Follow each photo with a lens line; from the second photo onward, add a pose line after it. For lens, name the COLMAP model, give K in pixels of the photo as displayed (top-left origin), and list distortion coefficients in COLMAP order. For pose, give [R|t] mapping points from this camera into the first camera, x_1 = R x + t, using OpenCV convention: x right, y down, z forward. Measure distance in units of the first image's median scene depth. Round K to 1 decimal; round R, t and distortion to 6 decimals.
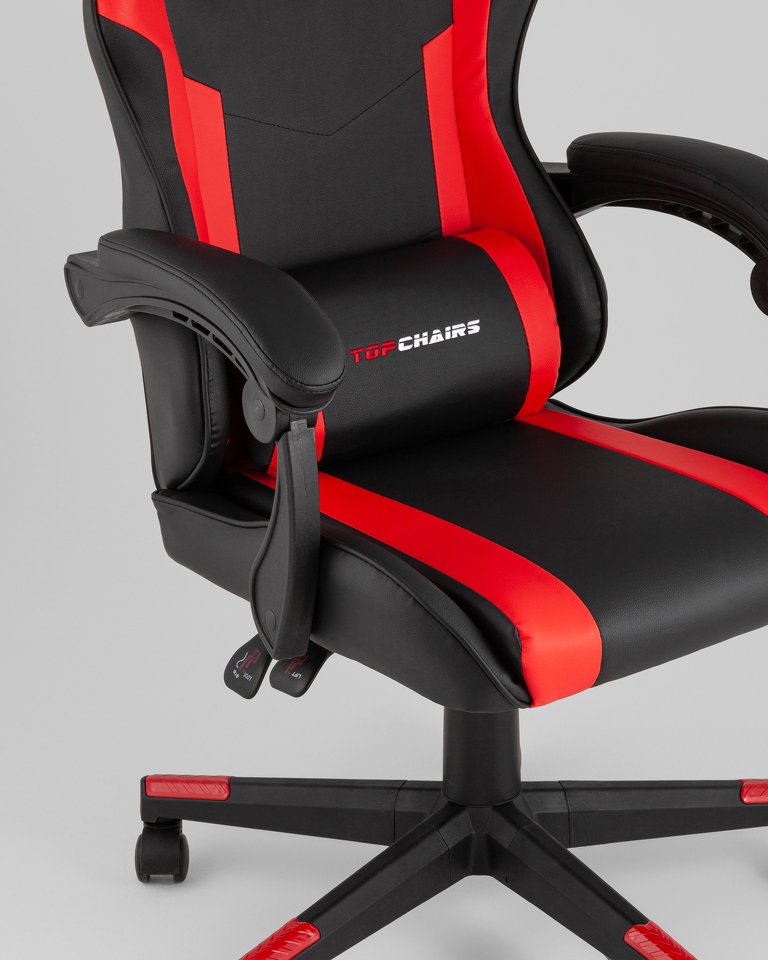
lens RADIAL K [[4132.1, 0, 385.5], [0, 4132.1, 478.3], [0, 0, 1]] dist [0.044334, 0.000000]
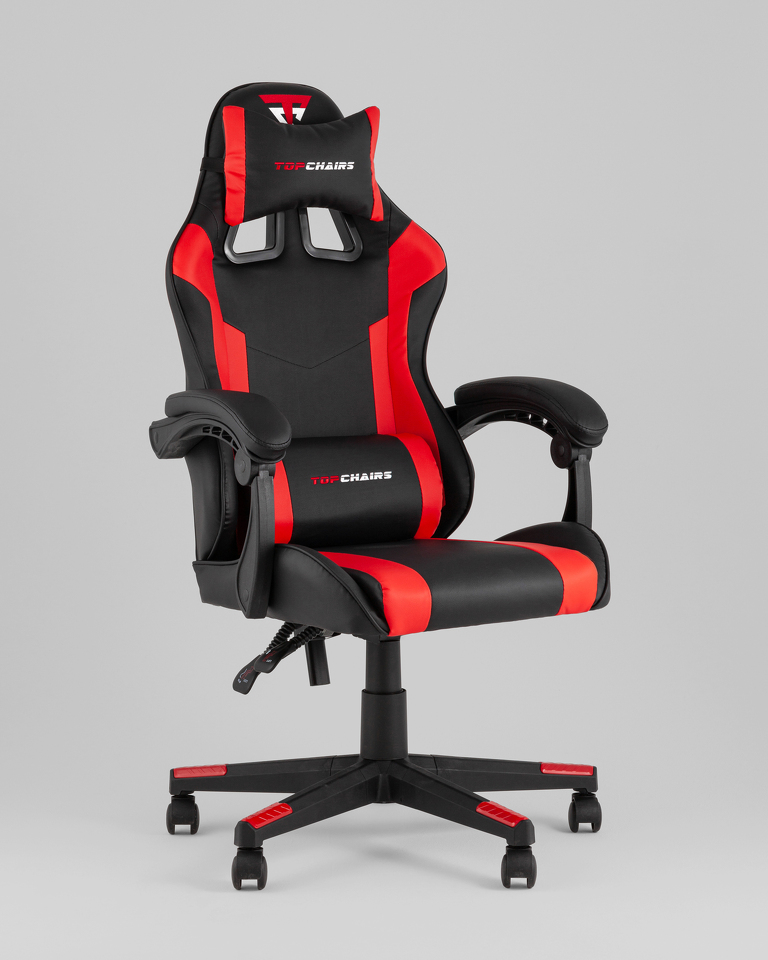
lens RADIAL K [[4132.1, 0, 383.5], [0, 4132.1, 479.1], [0, 0, 1]] dist [0.044334, 0.000000]
pose [[0.994262, 0.018806, -0.105308, 0.199848], [-0.051273, 0.947759, -0.314839, 0.503023], [0.093886, 0.318432, 0.943285, -0.602606]]
